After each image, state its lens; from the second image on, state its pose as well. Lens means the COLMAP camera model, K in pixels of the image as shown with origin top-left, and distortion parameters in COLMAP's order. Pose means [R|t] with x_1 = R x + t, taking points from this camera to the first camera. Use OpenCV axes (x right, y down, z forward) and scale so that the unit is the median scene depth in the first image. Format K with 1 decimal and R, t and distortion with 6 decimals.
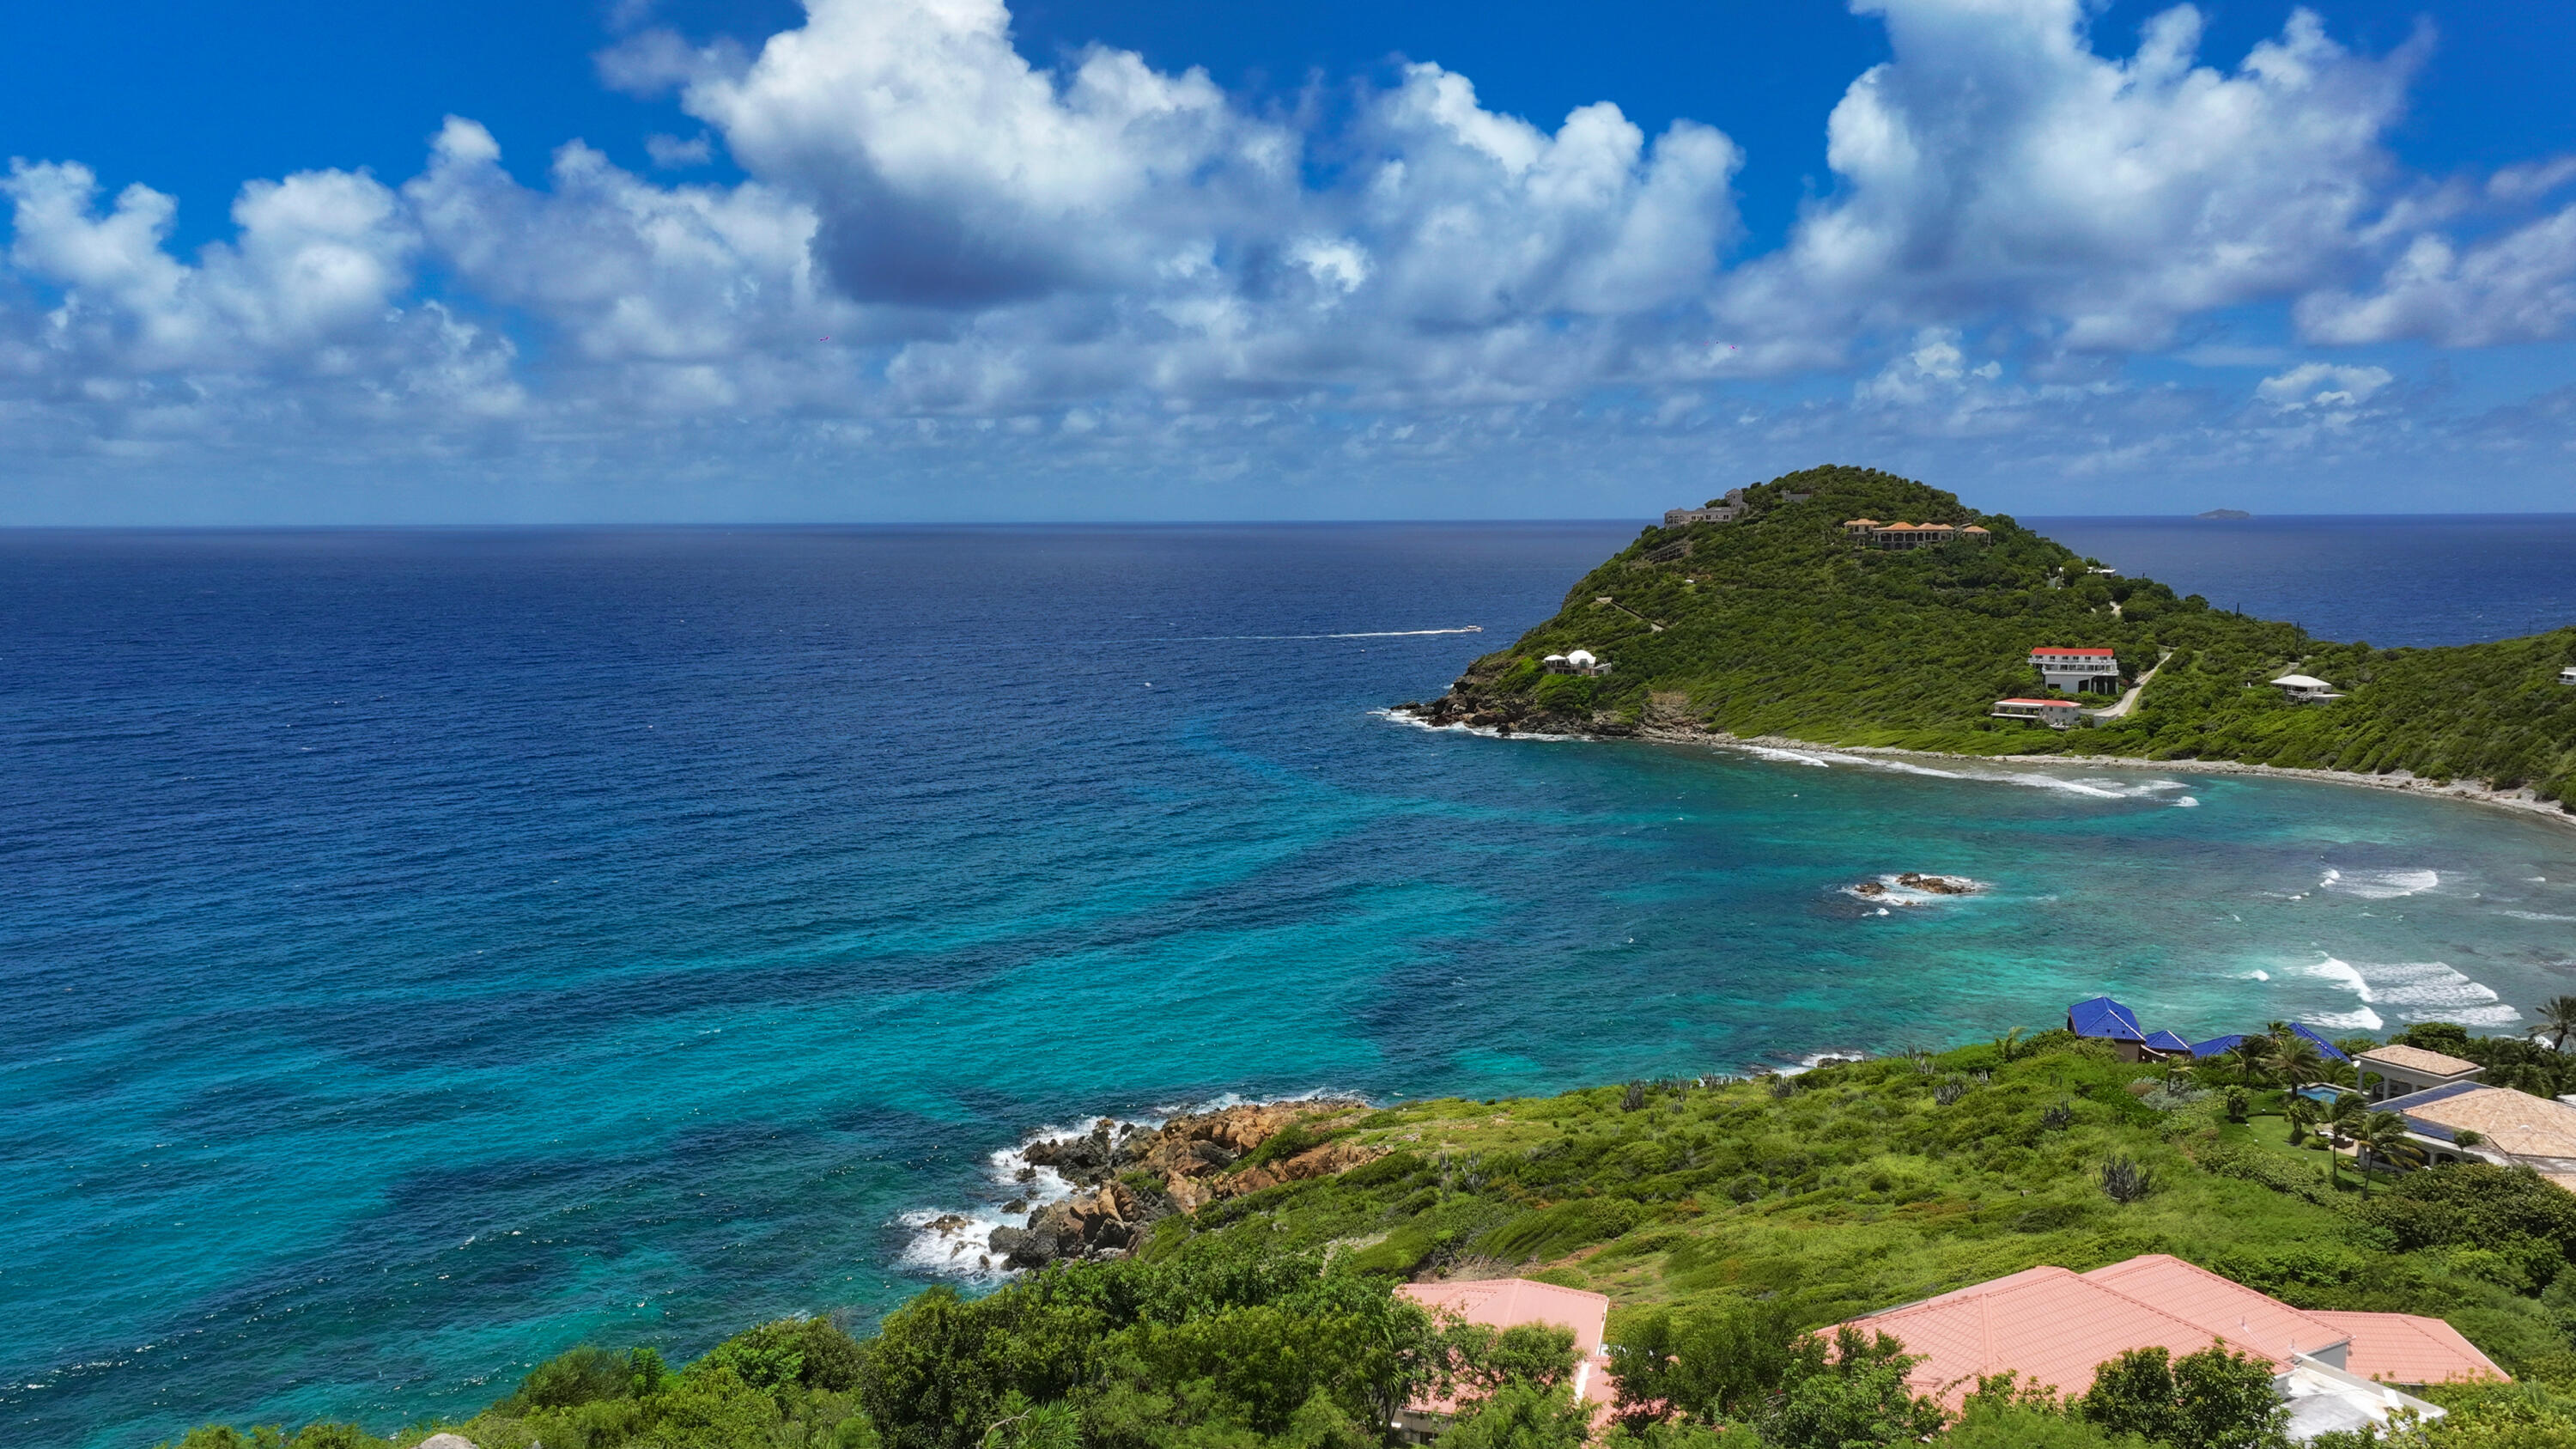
lens RADIAL K [[2392.1, 0, 1080.7], [0, 2392.1, 728.9], [0, 0, 1]] dist [-0.001569, -0.000484]
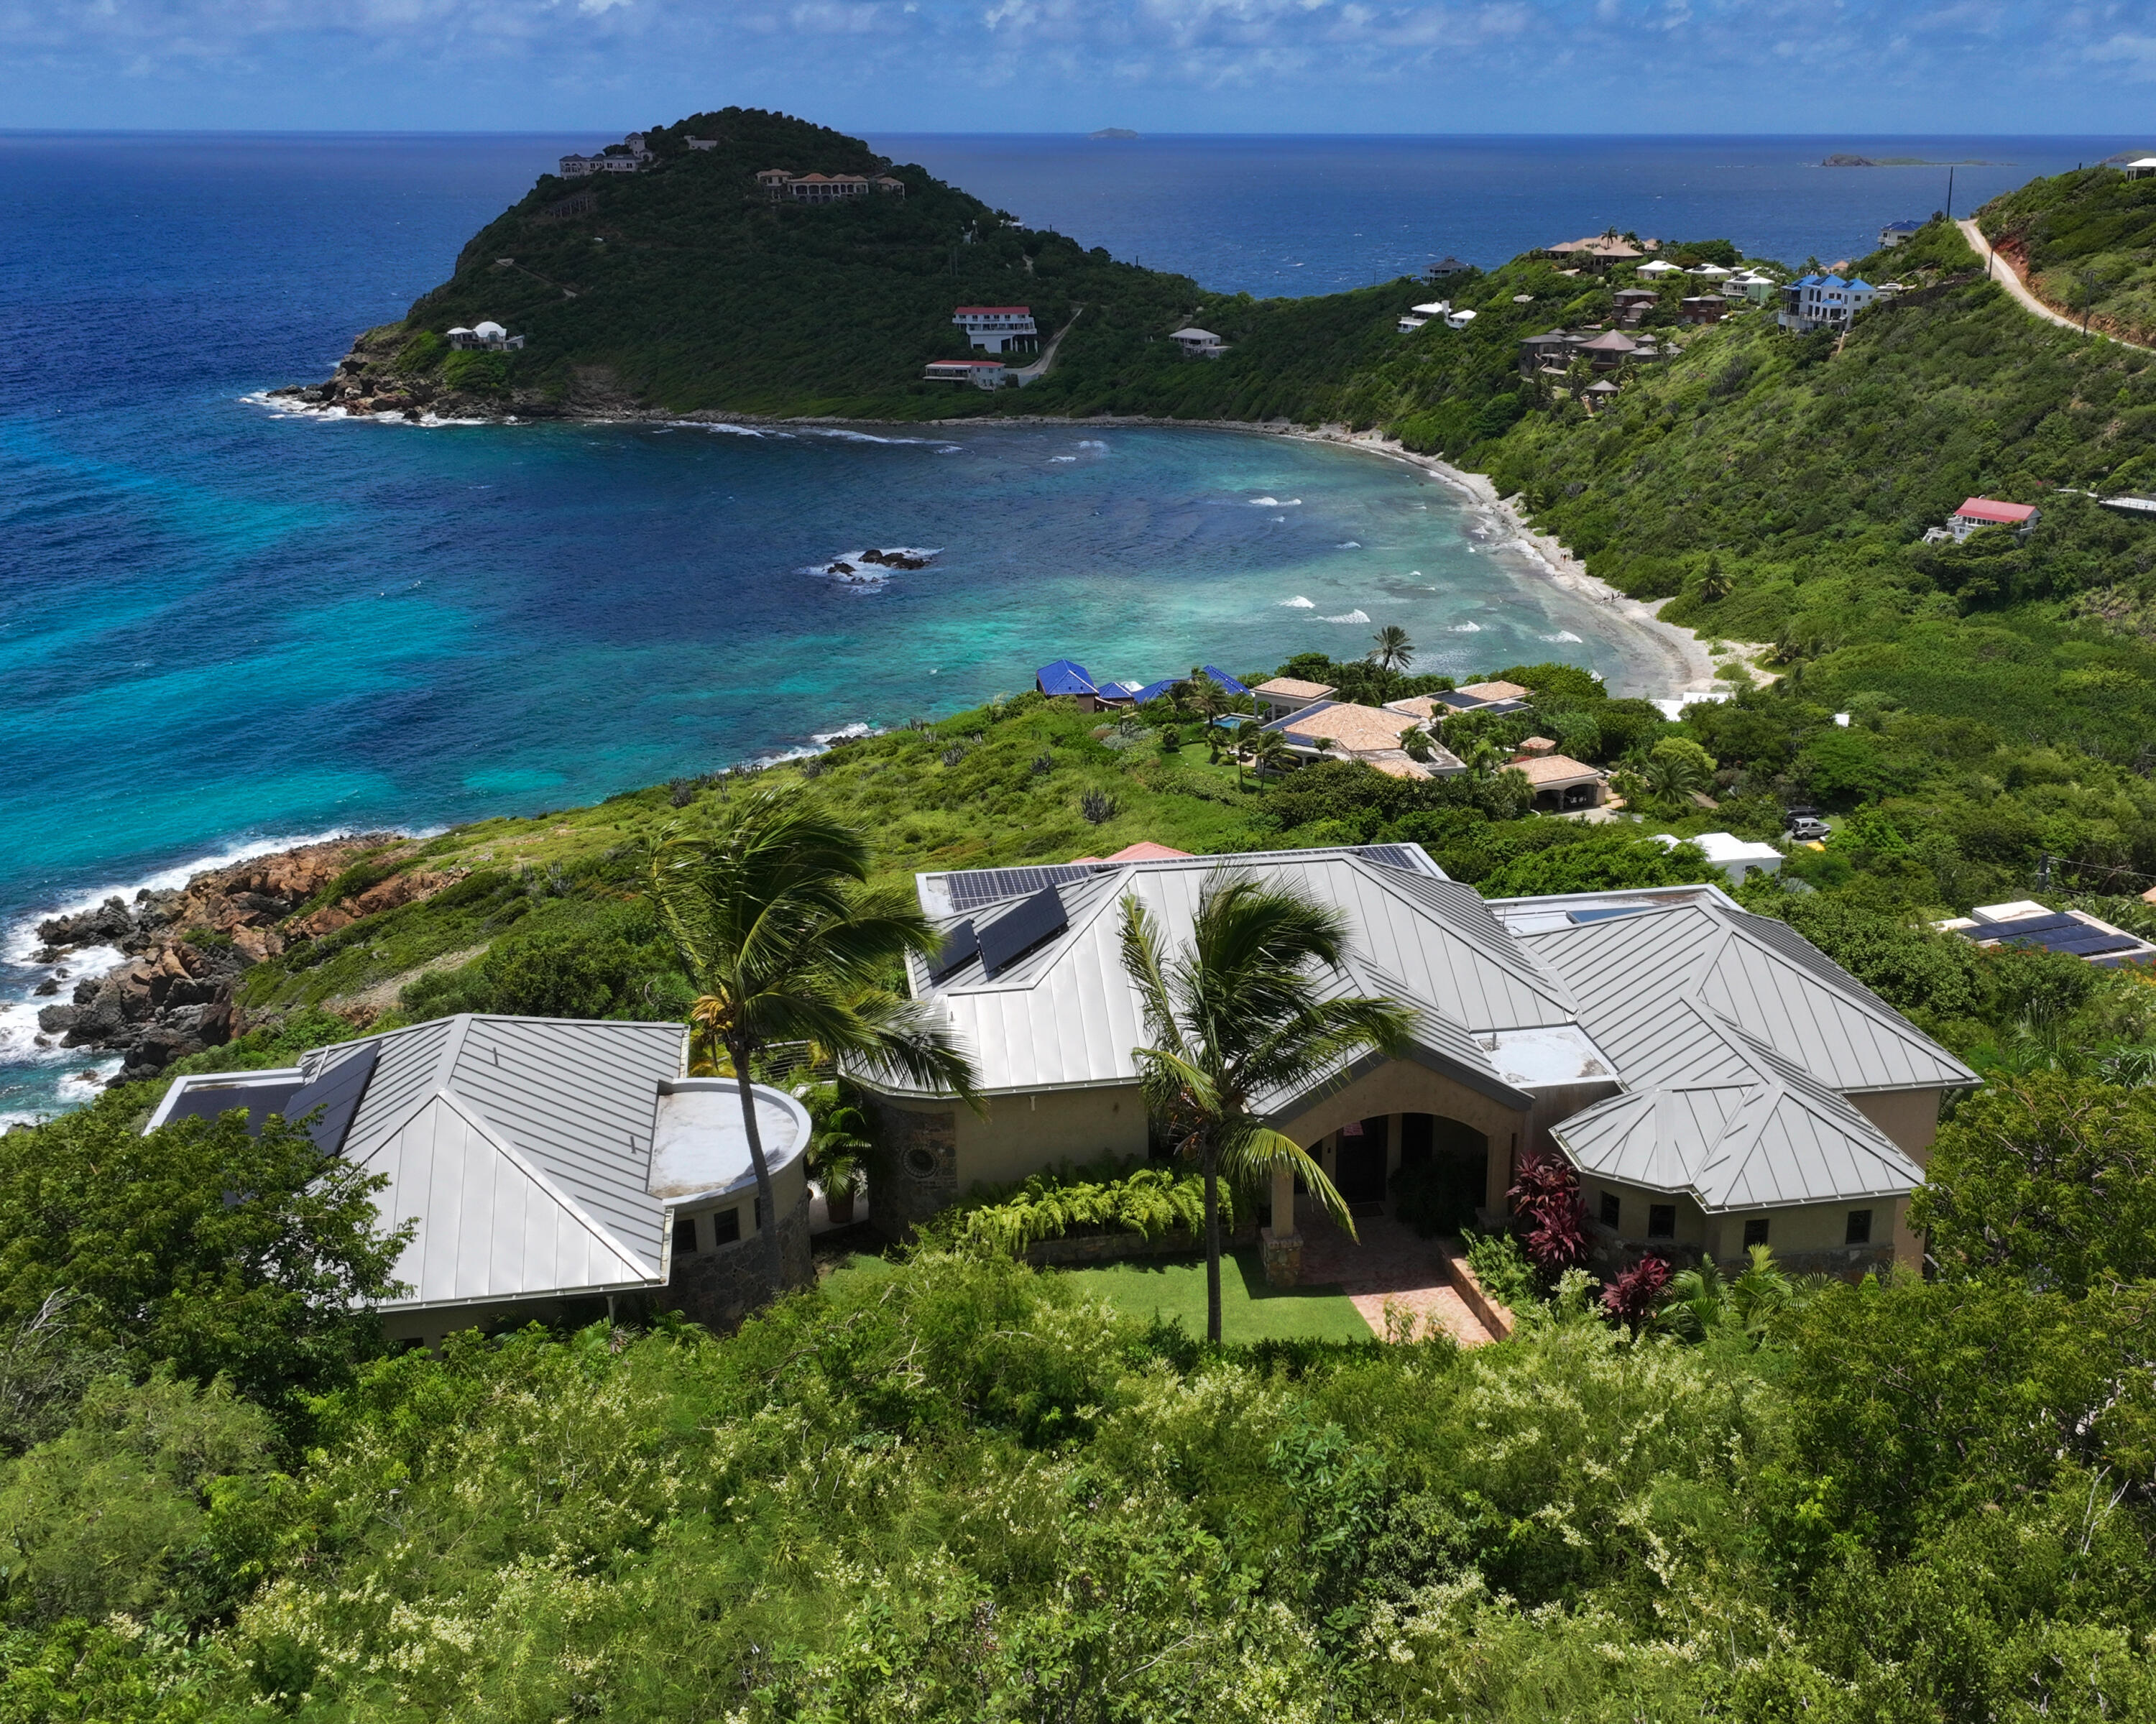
lens RADIAL K [[1780.2, 0, 1055.0], [0, 1780.2, 871.3], [0, 0, 1]] dist [0.003526, -0.005532]
pose [[0.921762, -0.145530, 0.359411, 0.123433], [0.073986, 0.975878, 0.205397, 0.044606], [-0.380632, -0.162736, 0.910294, 0.243727]]
